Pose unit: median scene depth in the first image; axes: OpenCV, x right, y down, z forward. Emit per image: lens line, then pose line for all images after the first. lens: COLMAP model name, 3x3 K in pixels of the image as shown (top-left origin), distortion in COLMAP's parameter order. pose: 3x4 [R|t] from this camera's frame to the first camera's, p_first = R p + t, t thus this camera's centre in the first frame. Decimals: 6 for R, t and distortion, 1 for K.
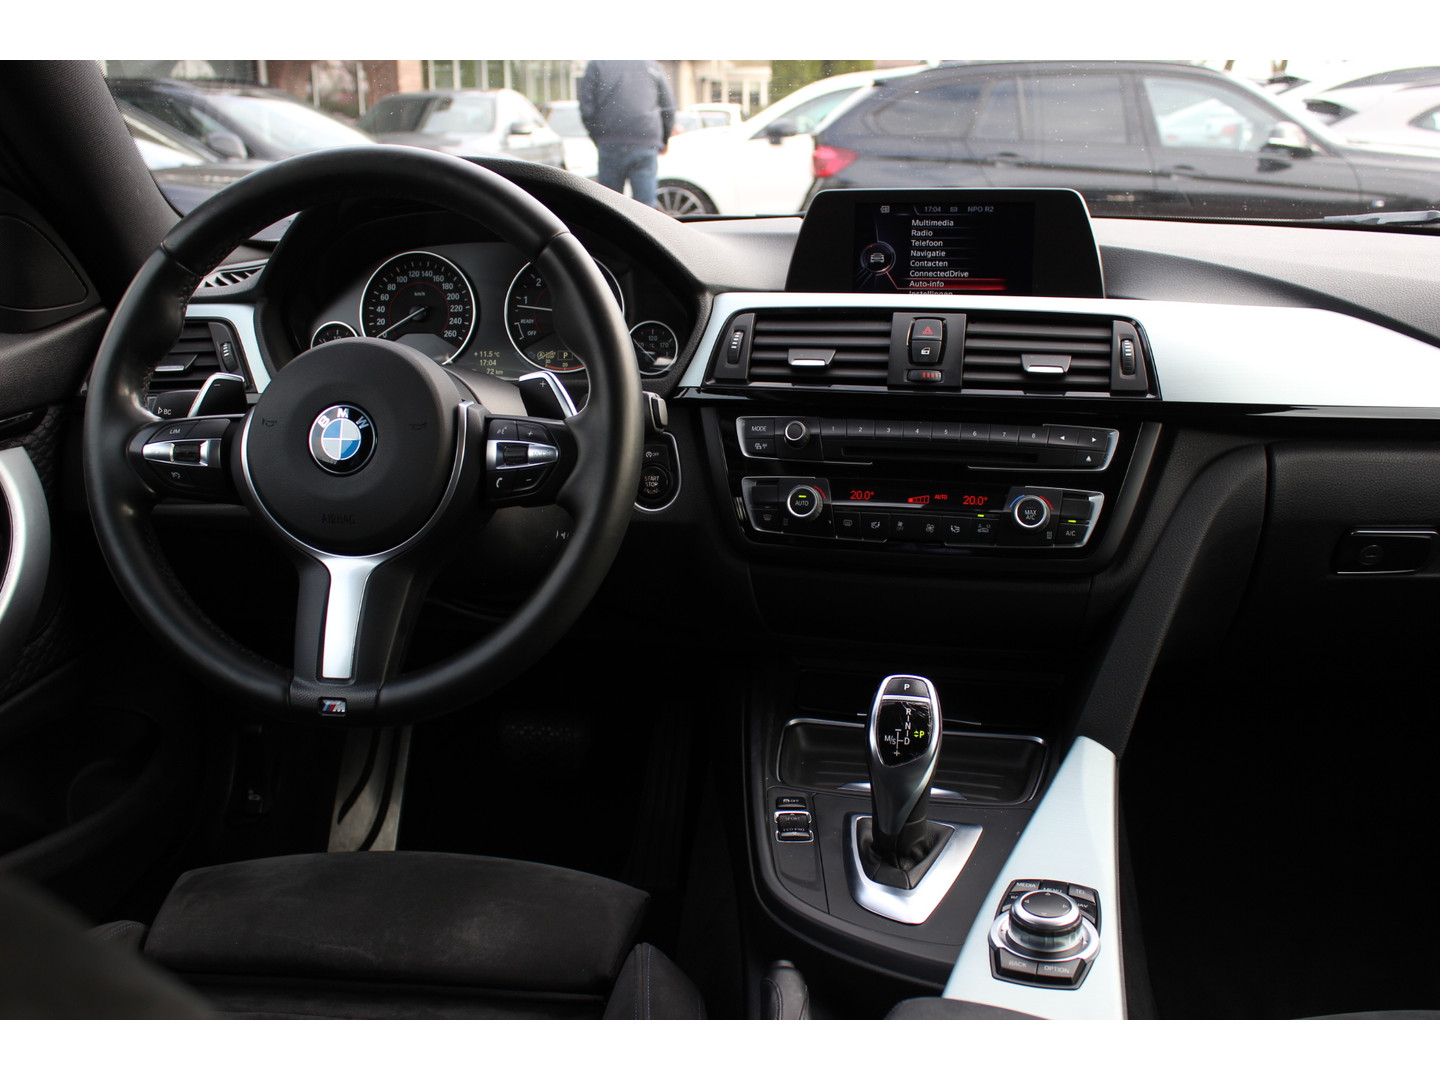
lens RADIAL K [[1373.3, 0, 720.0], [0, 1373.3, 540.0], [0, 0, 1]] dist [-0.159192, 0.176338]
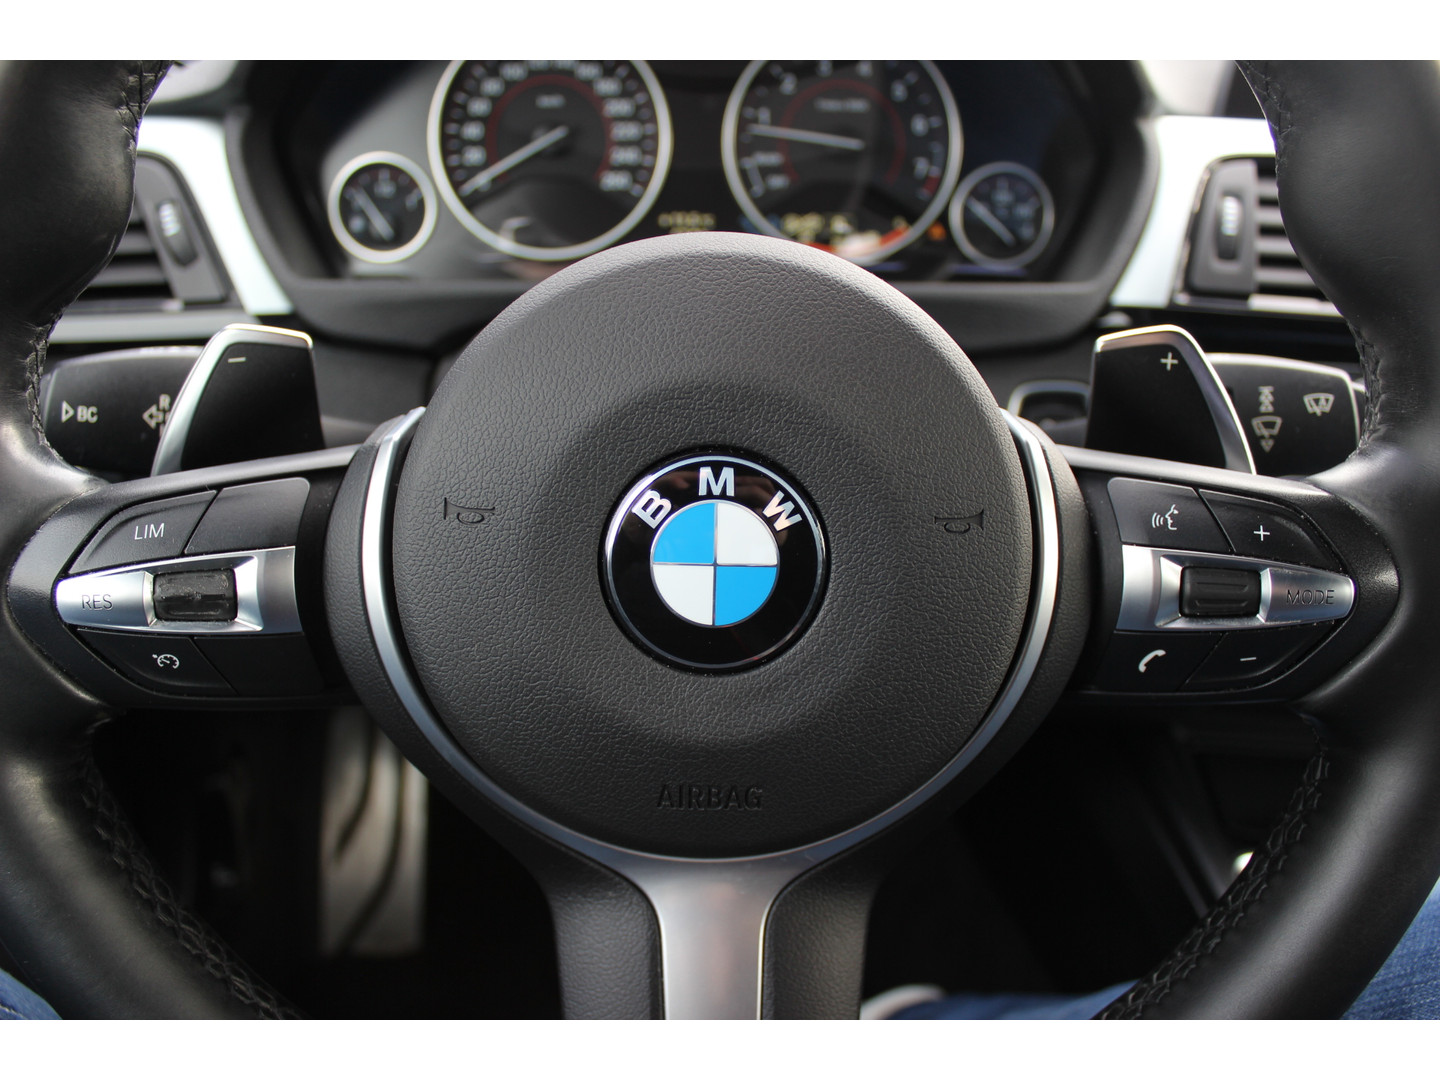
lens RADIAL K [[1236.6, 0, 720.0], [0, 1236.6, 540.0], [0, 0, 1]] dist [-0.189567, 0.178881]
pose [[0.986871, -0.039790, 0.156533, -0.266366], [0.012831, 0.985430, 0.169596, -0.106854], [-0.161000, -0.165361, 0.973003, 0.587358]]
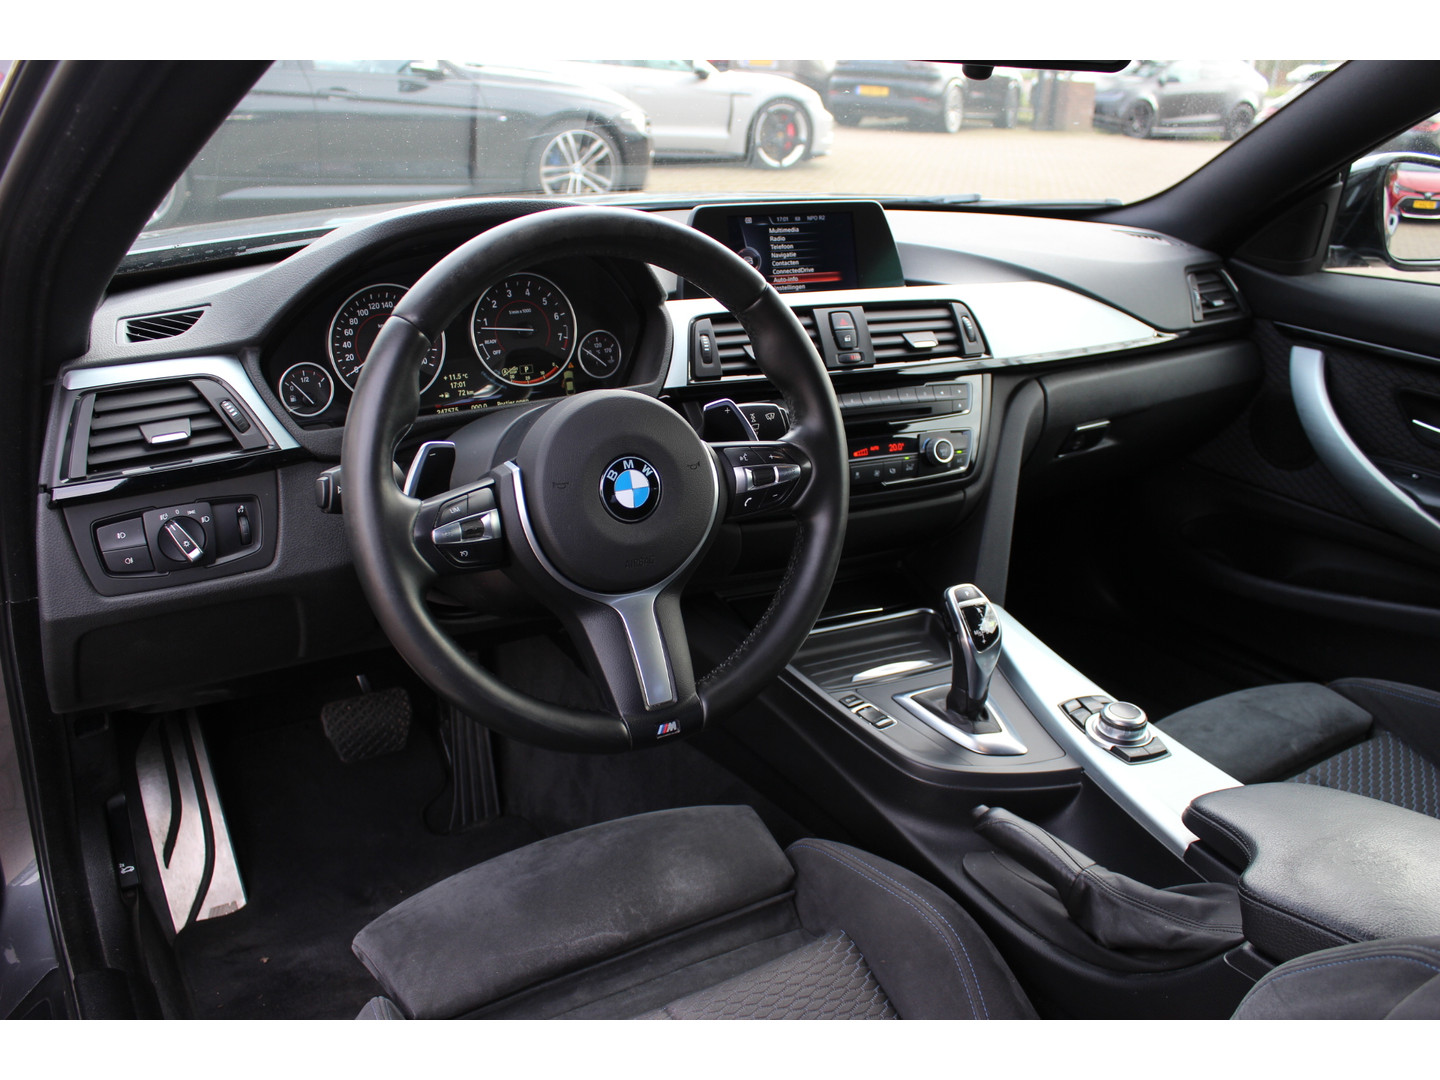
lens RADIAL K [[1236.6, 0, 720.0], [0, 1236.6, 540.0], [0, 0, 1]] dist [-0.189567, 0.178881]
pose [[0.777520, -0.200804, 0.595937, -0.672565], [0.139884, 0.979133, 0.147416, -0.139354], [-0.613103, -0.031257, 0.789384, 0.149029]]
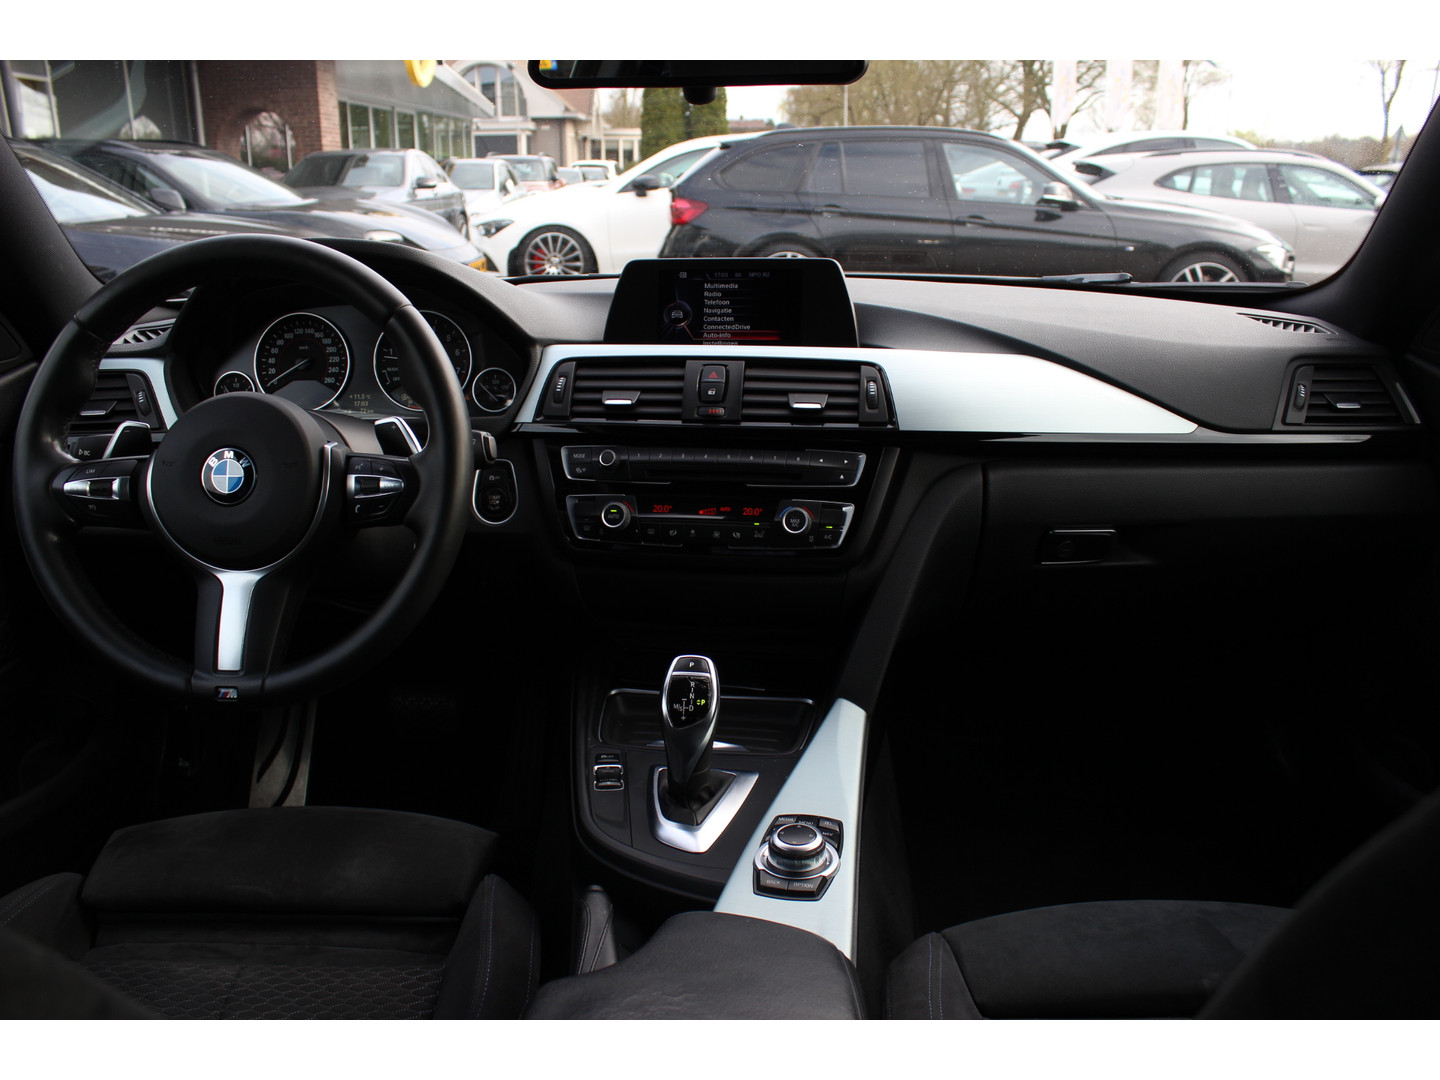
lens RADIAL K [[1155.8, 0, 720.0], [0, 1155.8, 540.0], [0, 0, 1]] dist [-0.186291, 0.161345]
pose [[0.994816, -0.021145, 0.099474, 0.050974], [0.019971, 0.999719, 0.012783, -0.016820], [-0.099716, -0.010730, 0.994958, -0.044840]]
